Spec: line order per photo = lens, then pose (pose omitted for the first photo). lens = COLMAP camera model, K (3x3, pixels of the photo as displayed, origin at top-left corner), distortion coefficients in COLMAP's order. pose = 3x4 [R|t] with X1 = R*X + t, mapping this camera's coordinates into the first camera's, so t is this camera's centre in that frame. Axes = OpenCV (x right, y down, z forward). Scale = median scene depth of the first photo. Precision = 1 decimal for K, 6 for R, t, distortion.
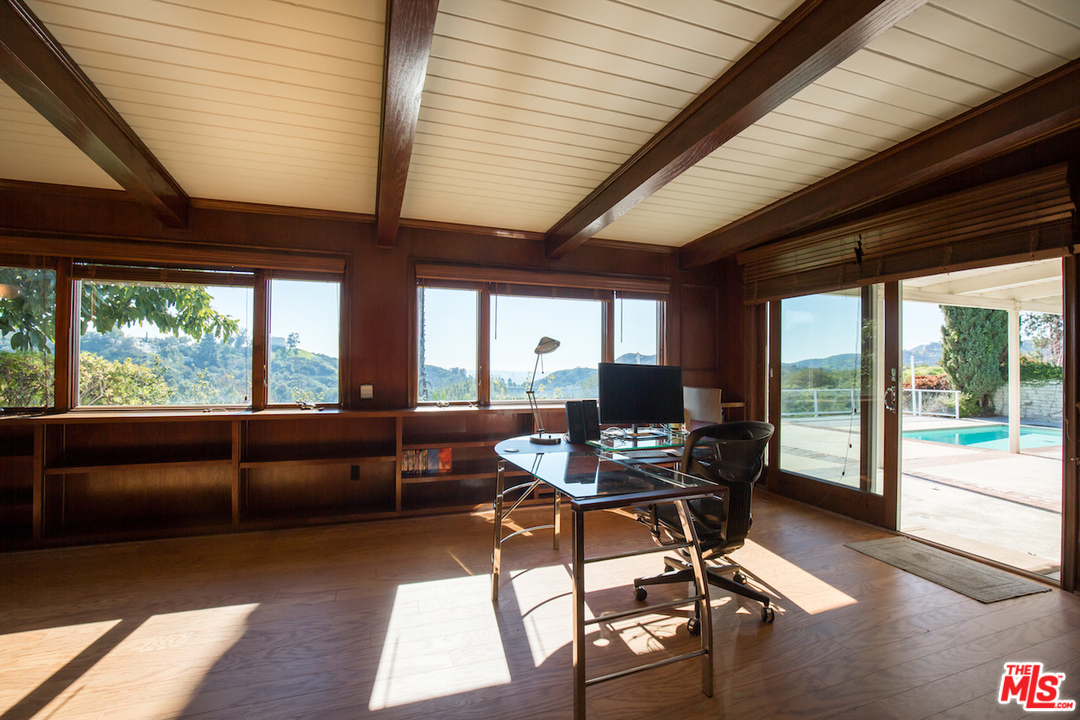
lens RADIAL K [[484.6, 0, 544.2], [0, 484.6, 362.2], [0, 0, 1]] dist [0.004326, -0.000919]
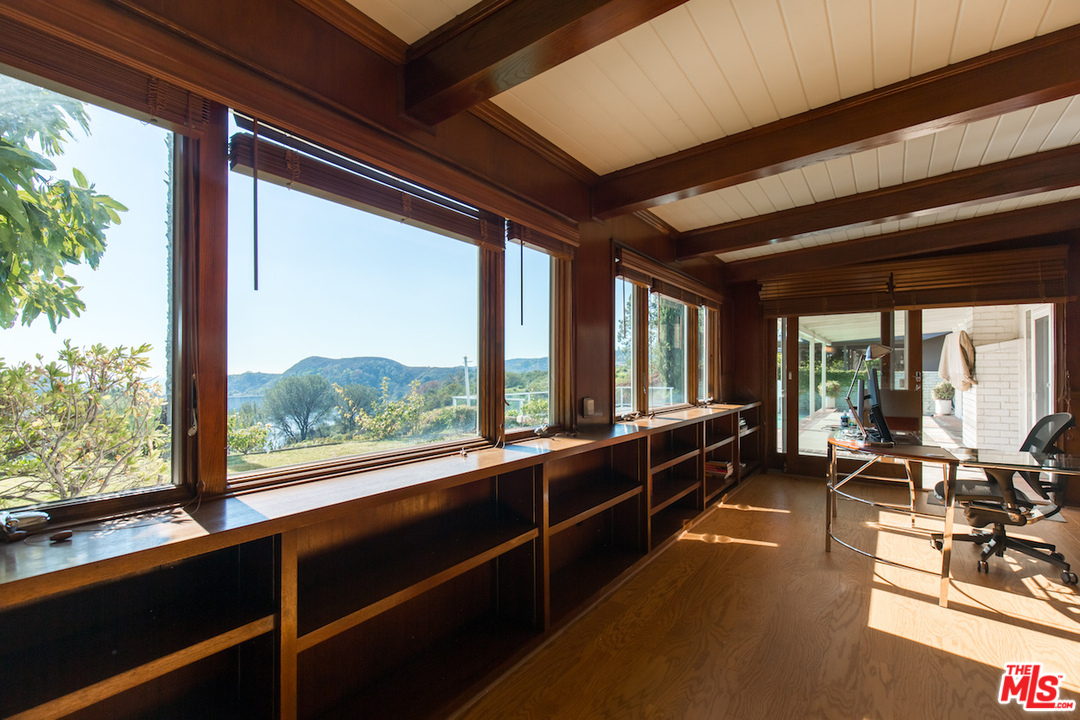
lens RADIAL K [[484.6, 0, 574.8], [0, 484.6, 374.2], [0, 0, 1]] dist [0.004326, -0.000919]
pose [[0.818119, -0.007138, 0.575005, -0.849575], [-0.003348, 0.999847, 0.017175, -0.002203], [-0.575040, -0.015977, 0.817969, 0.396953]]
